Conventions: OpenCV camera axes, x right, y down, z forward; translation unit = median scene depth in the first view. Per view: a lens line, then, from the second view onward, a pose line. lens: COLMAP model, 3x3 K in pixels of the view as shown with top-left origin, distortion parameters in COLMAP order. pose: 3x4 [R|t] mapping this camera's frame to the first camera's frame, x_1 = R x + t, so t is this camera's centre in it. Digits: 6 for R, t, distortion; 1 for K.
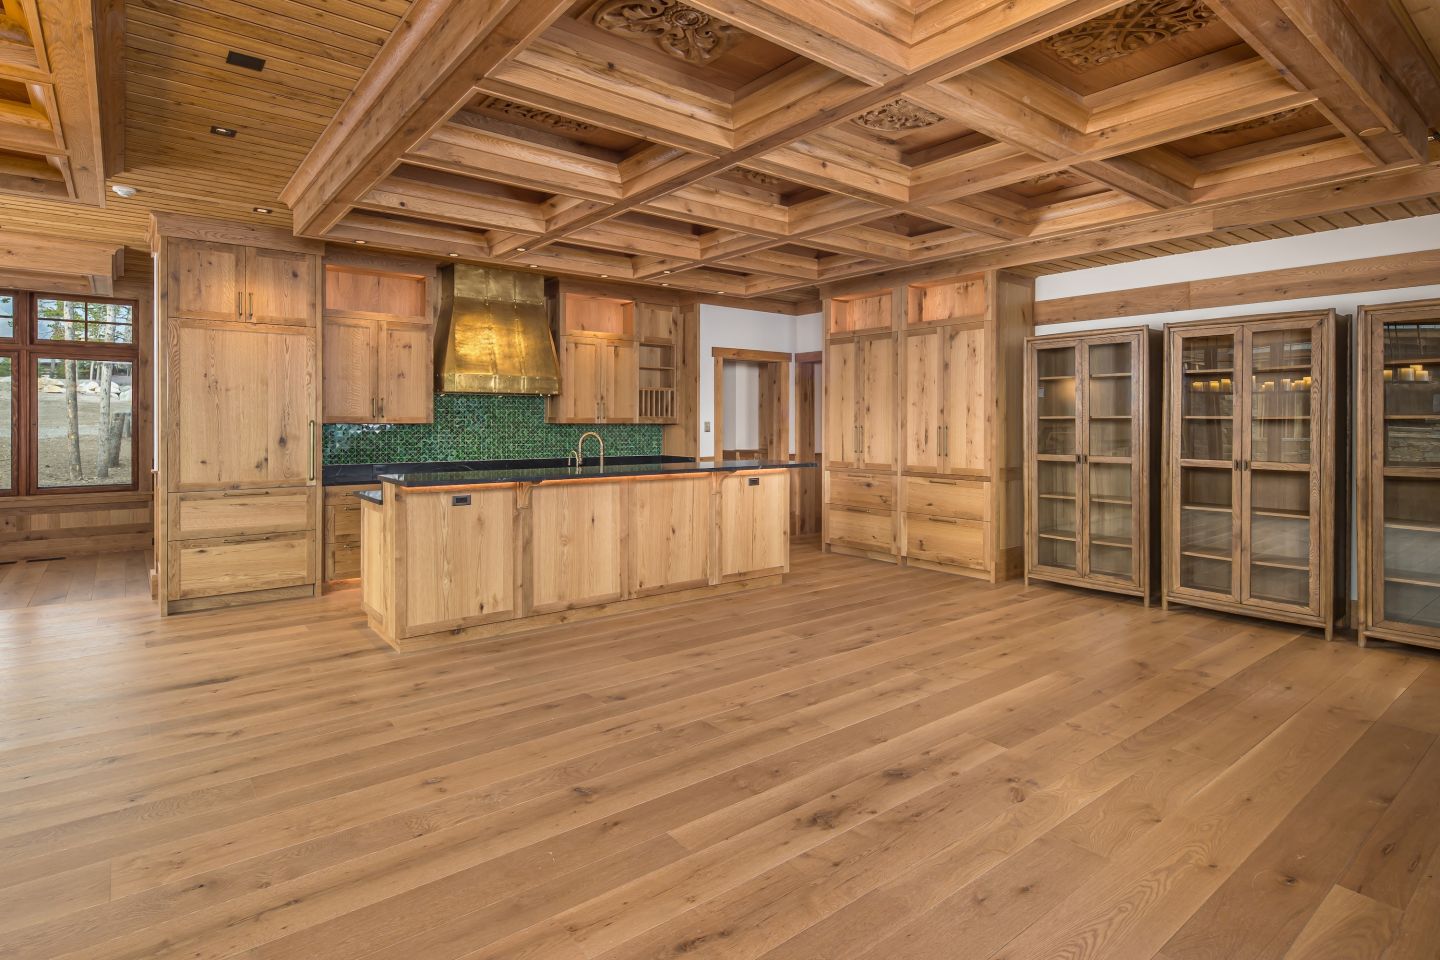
lens RADIAL K [[744.7, 0, 718.6], [0, 744.7, 425.9], [0, 0, 1]] dist [0.000178, -0.000168]
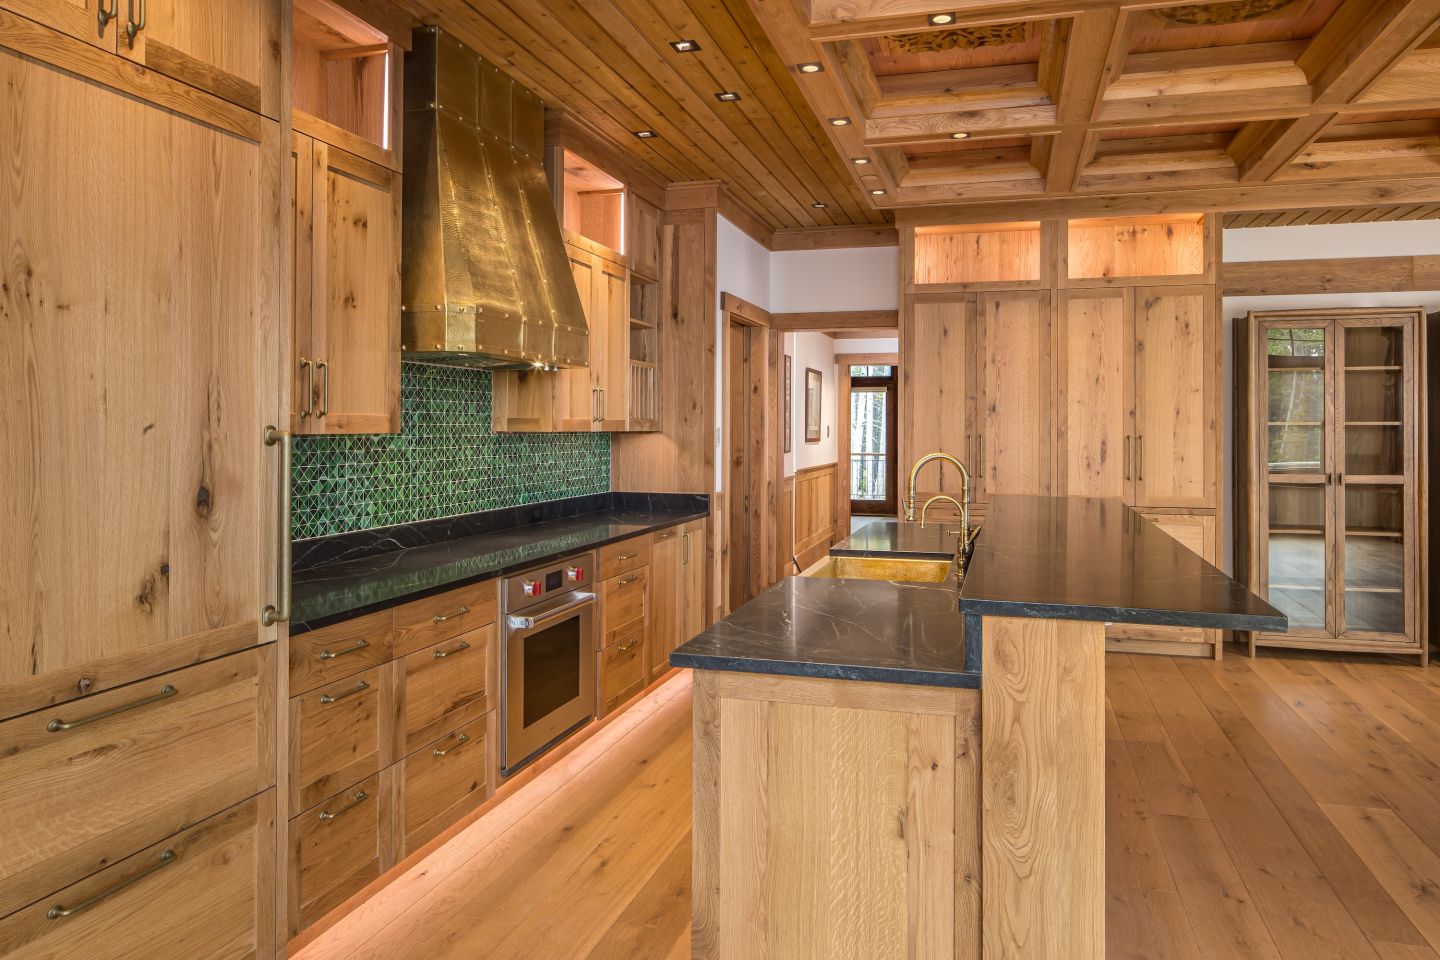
lens RADIAL K [[1020.7, 0, 721.9], [0, 1020.7, 423.4], [0, 0, 1]] dist [-0.008139, 0.001519]
pose [[0.811798, 0.003201, 0.583929, -0.560156], [0.001214, 0.999974, -0.007171, -0.004762], [-0.583937, 0.006530, 0.811773, 0.488726]]
